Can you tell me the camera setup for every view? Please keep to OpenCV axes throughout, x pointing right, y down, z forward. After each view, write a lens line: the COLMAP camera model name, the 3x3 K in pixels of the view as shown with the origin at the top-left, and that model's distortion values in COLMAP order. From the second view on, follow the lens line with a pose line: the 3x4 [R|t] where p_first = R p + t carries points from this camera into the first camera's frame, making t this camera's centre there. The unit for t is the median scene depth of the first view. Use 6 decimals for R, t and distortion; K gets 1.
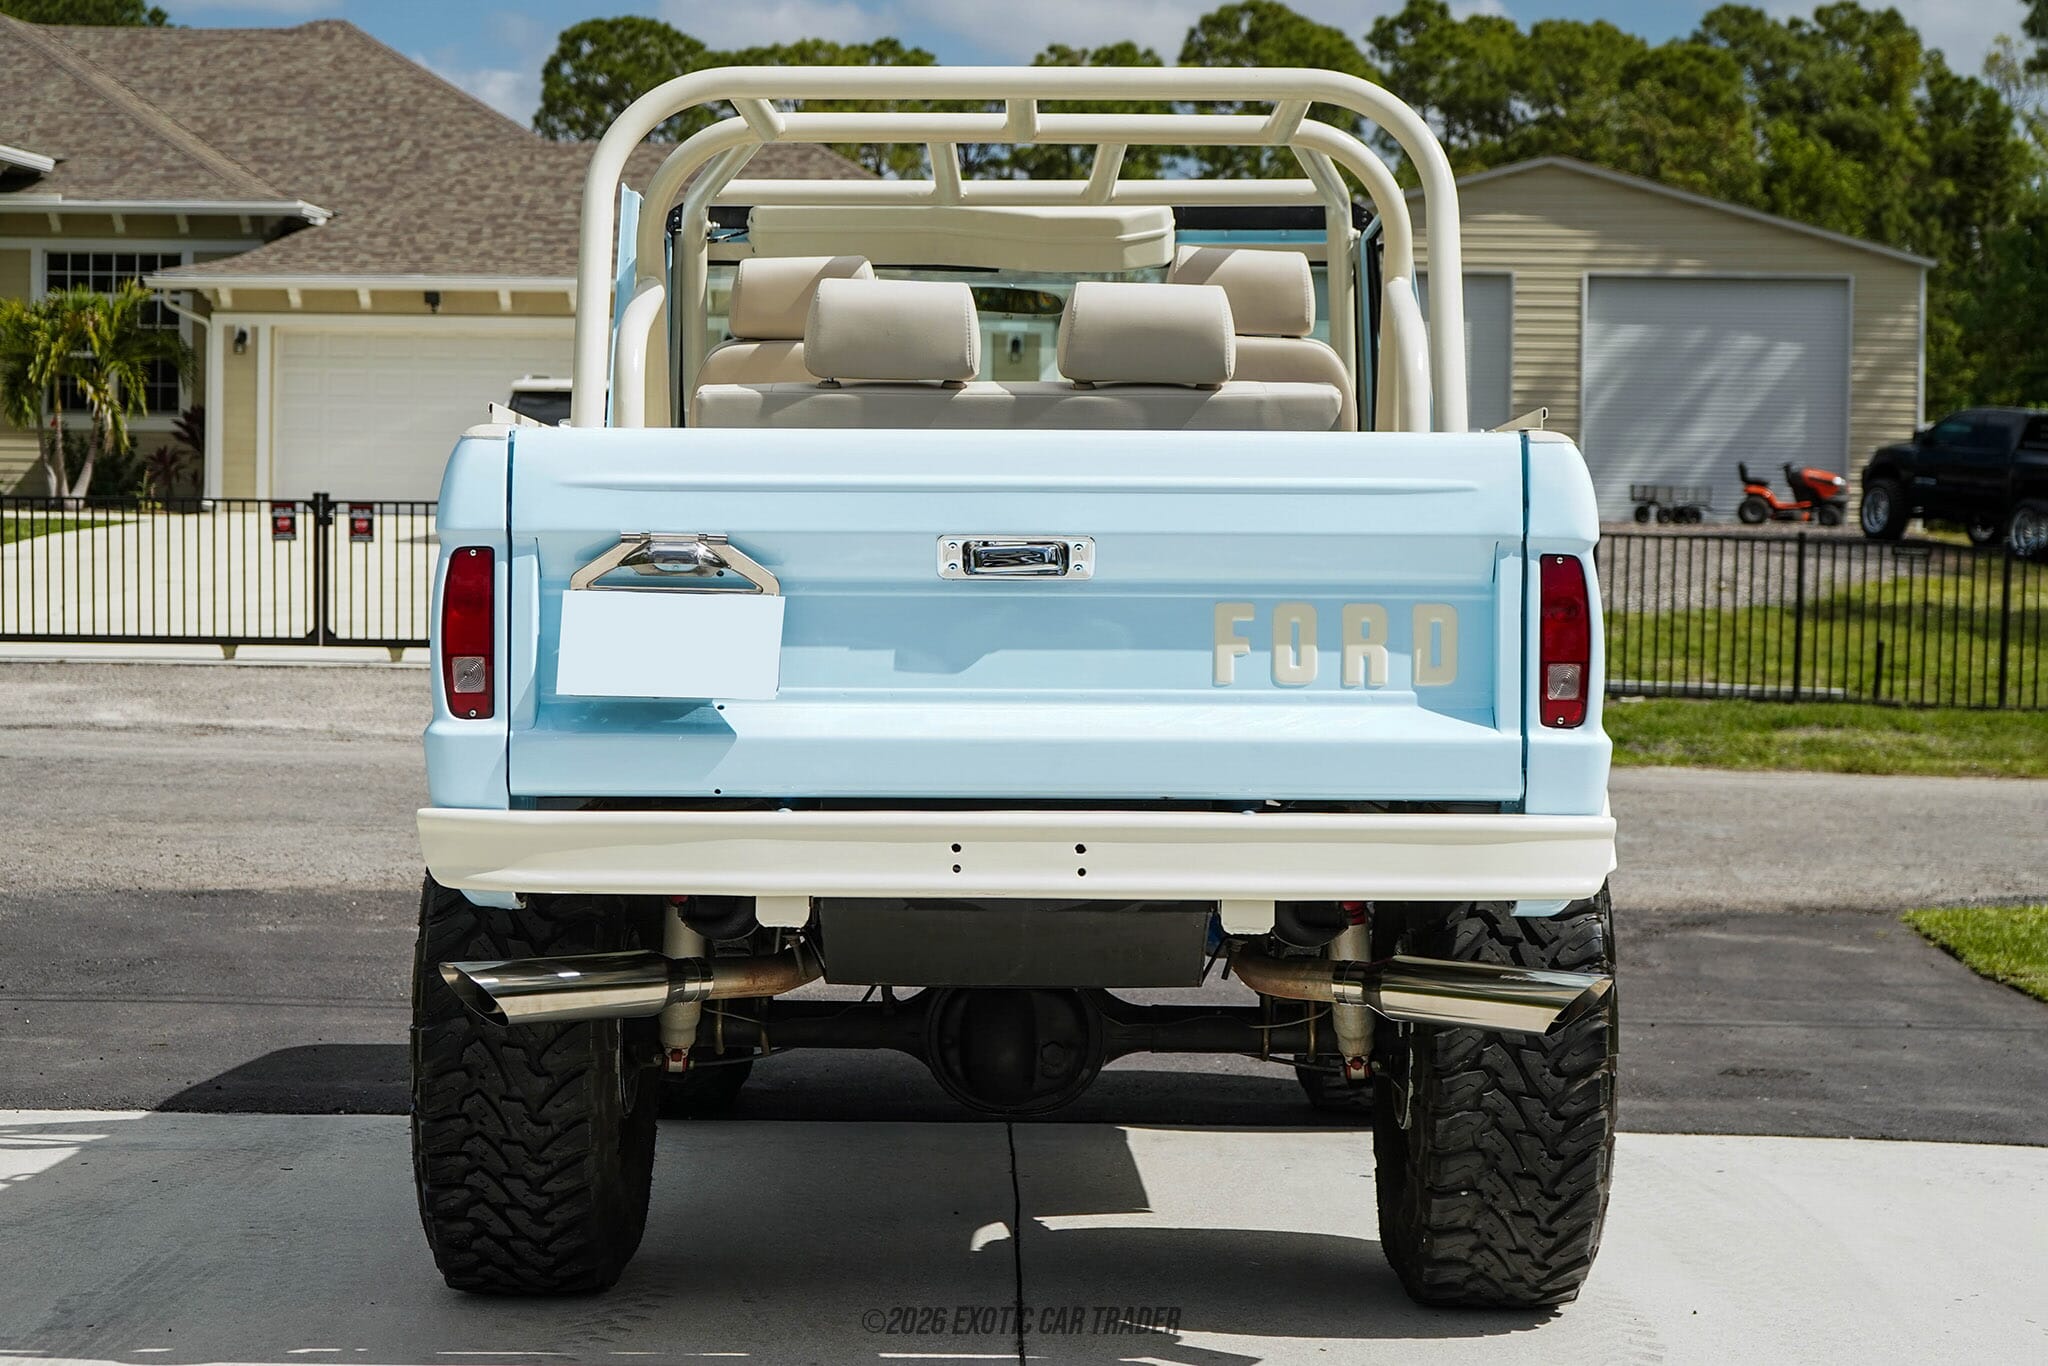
lens RADIAL K [[3607.5, 0, 979.3], [0, 3607.5, 669.9], [0, 0, 1]] dist [0.026551, 0.000000]
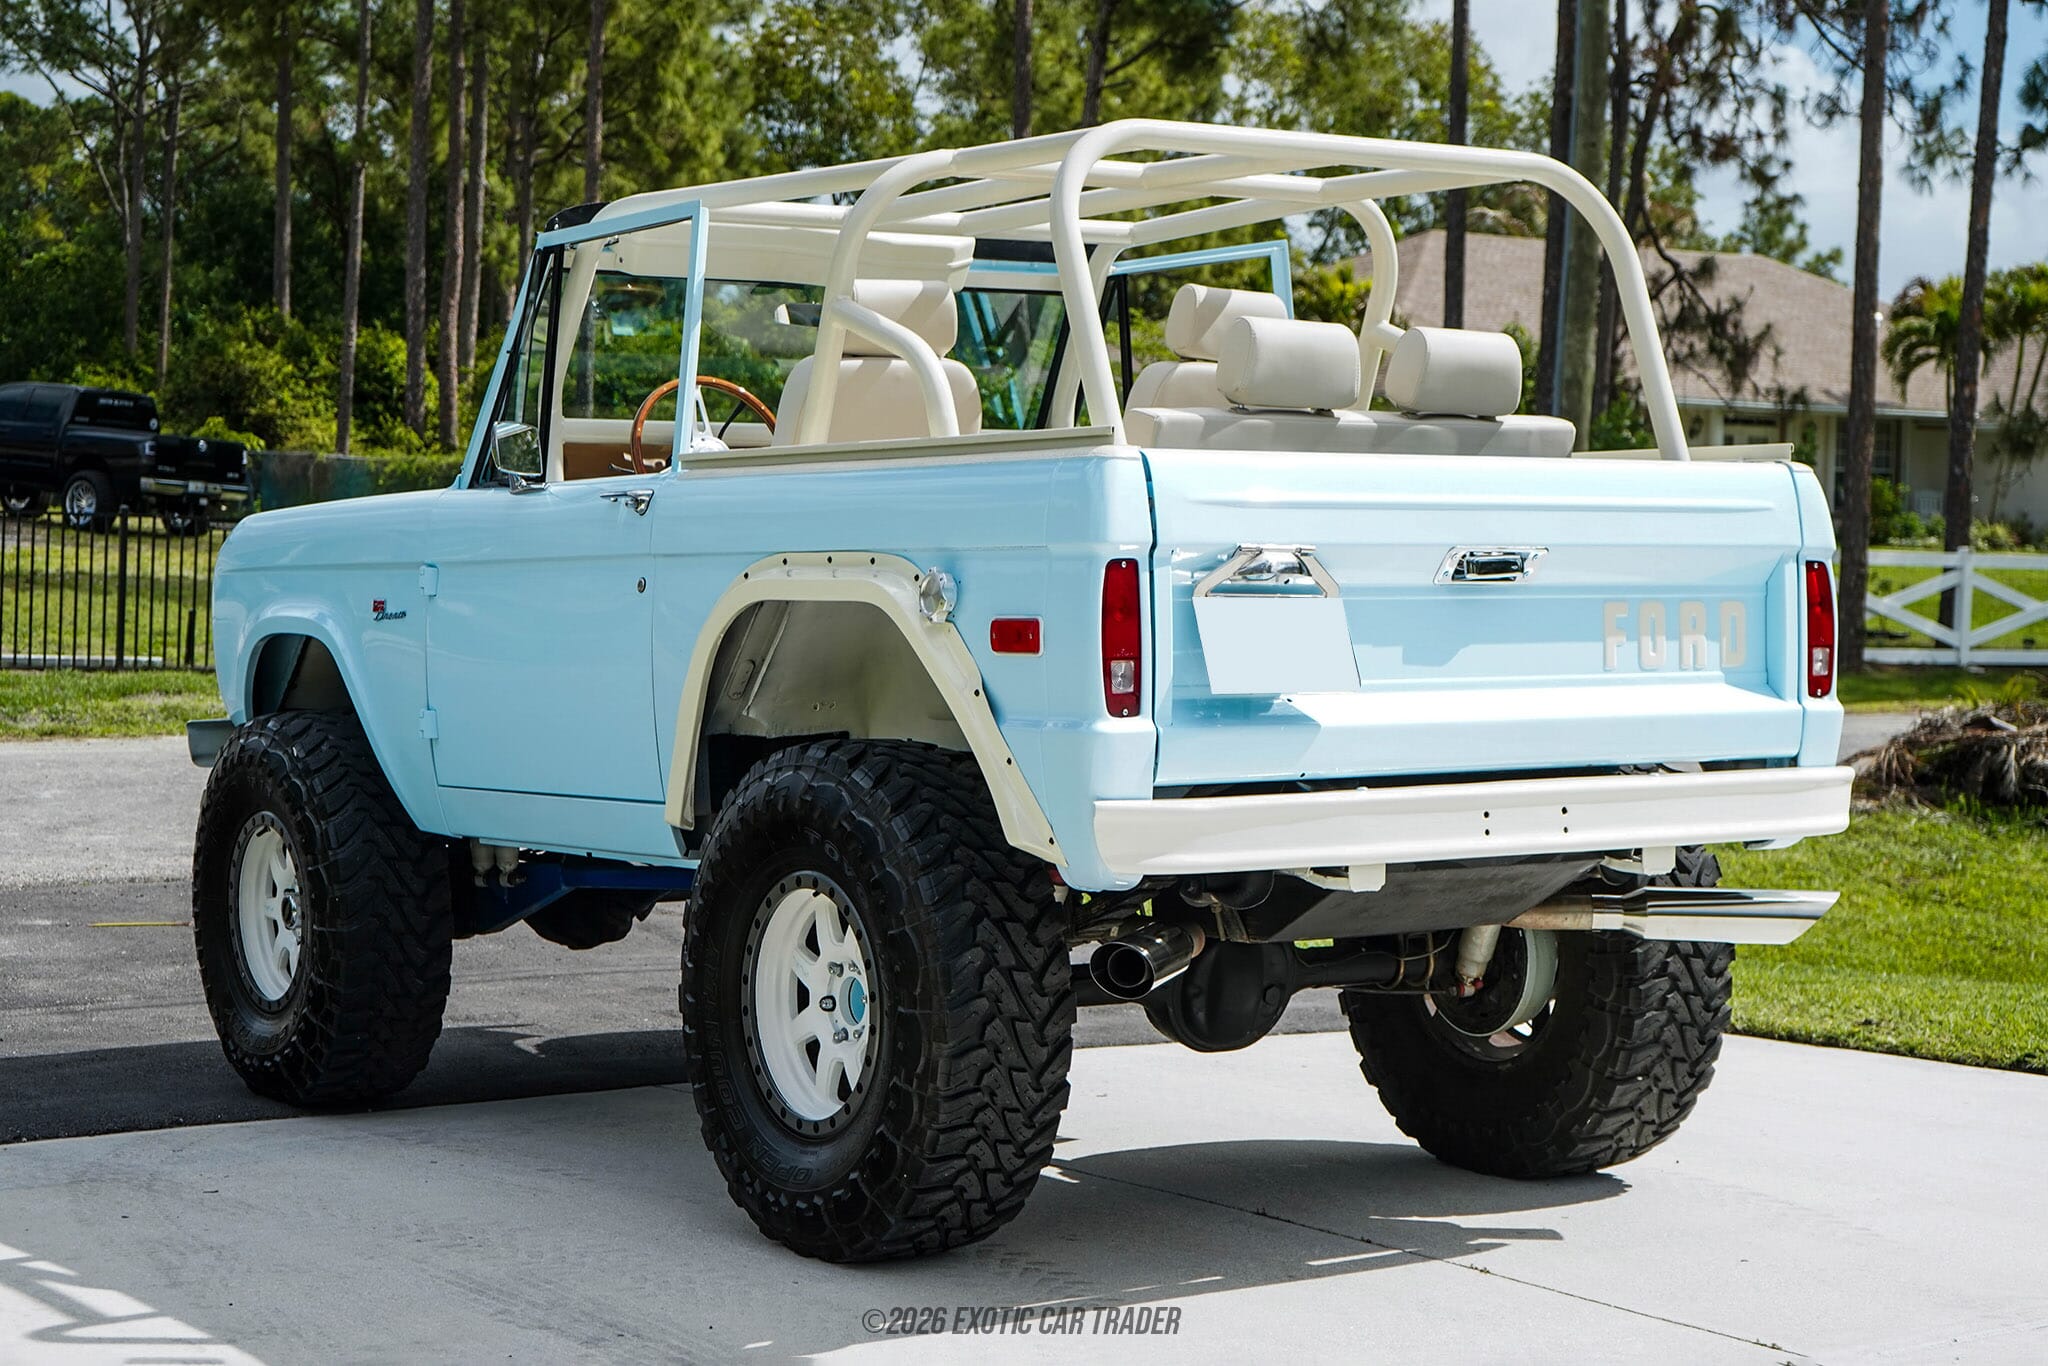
lens RADIAL K [[3607.5, 0, 1008.2], [0, 3607.5, 681.4], [0, 0, 1]] dist [0.026551, 0.000000]
pose [[0.811201, -0.024932, 0.584236, -0.761690], [0.016565, 0.999669, 0.019661, -0.018193], [-0.584533, -0.006271, 0.811346, 0.130339]]
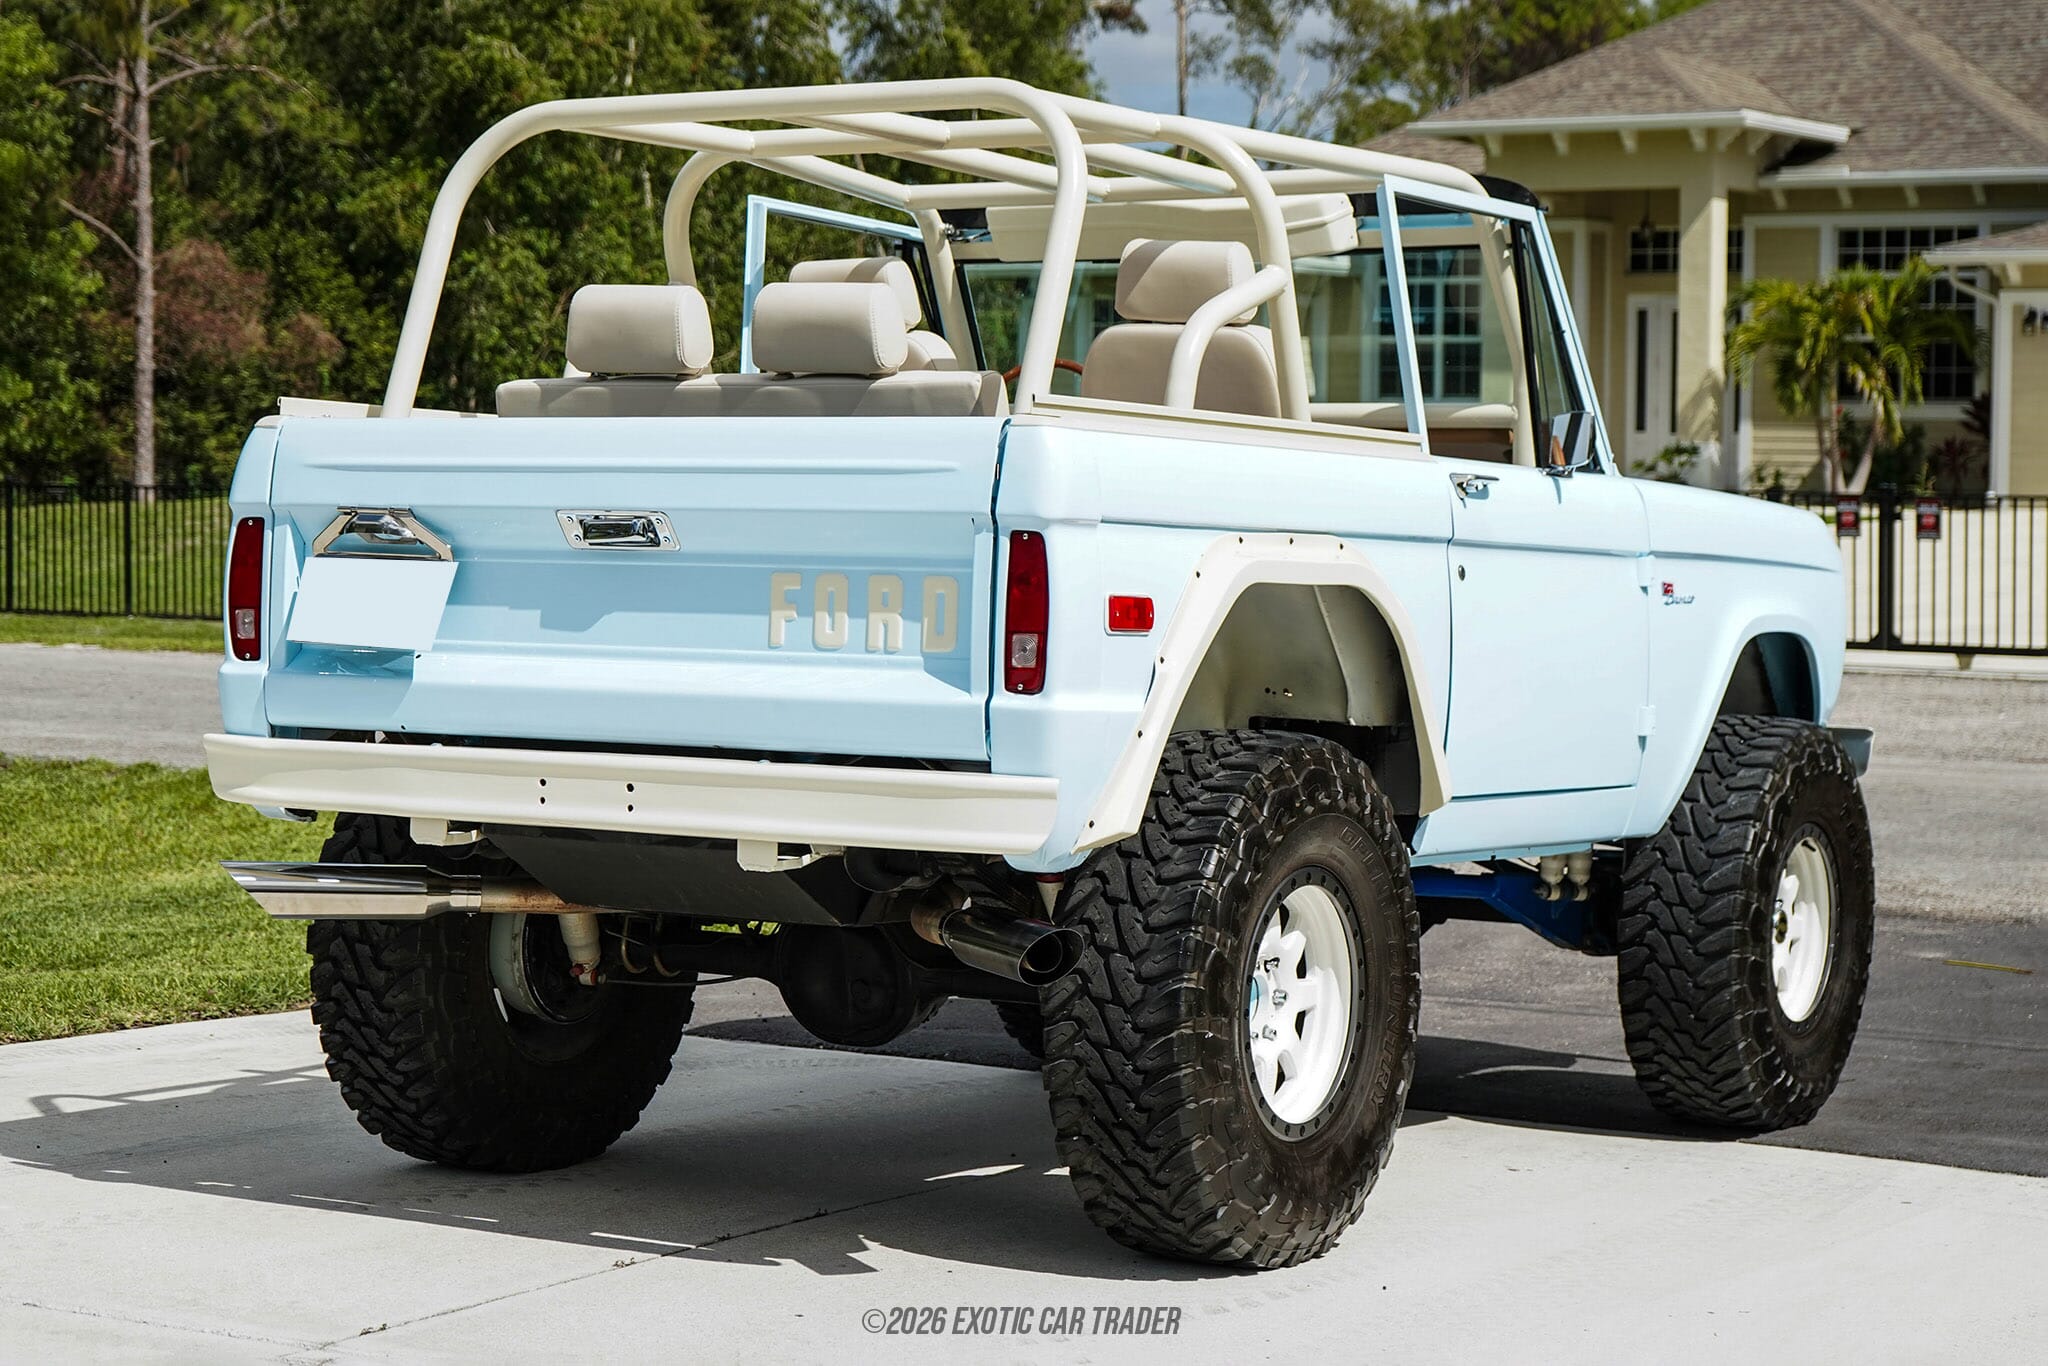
lens RADIAL K [[4039.1, 0, 1007.6], [0, 4039.1, 682.4], [0, 0, 1]] dist [-0.048109, 0.000000]
pose [[0.865158, 0.027720, -0.500733, 0.711165], [-0.028295, 0.999579, 0.006448, 0.004757], [0.500701, 0.008590, 0.865578, -0.033547]]
